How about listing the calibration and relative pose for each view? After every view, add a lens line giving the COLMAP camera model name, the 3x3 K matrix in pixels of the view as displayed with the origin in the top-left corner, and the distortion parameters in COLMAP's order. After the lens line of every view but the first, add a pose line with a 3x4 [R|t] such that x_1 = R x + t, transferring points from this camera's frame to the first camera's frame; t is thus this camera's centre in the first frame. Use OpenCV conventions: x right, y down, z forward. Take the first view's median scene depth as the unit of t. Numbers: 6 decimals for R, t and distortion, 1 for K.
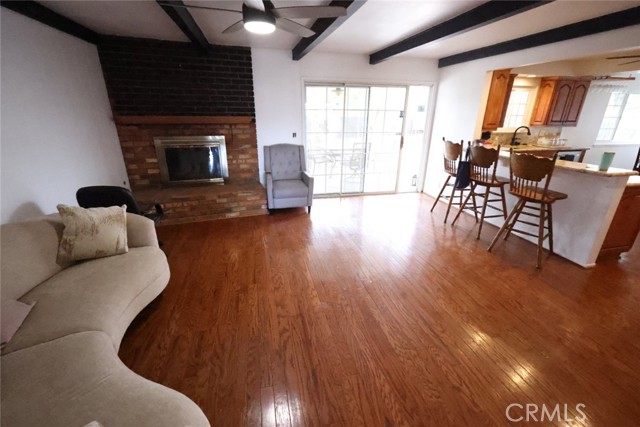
lens RADIAL K [[277.0, 0, 319.8], [0, 277.0, 215.5], [0, 0, 1]] dist [-0.000243, 0.000003]
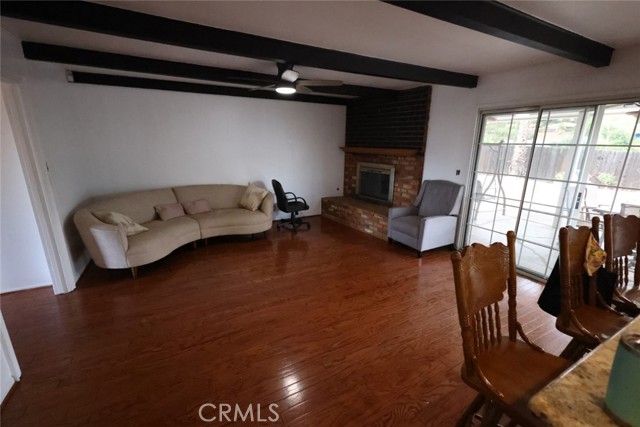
lens RADIAL K [[277.0, 0, 320.8], [0, 277.0, 215.4], [0, 0, 1]] dist [-0.000243, 0.000003]
pose [[0.247530, 0.239603, -0.938786, 0.702074], [-0.357701, 0.923087, 0.141282, -0.154042], [0.900433, 0.300833, 0.314198, 0.438251]]
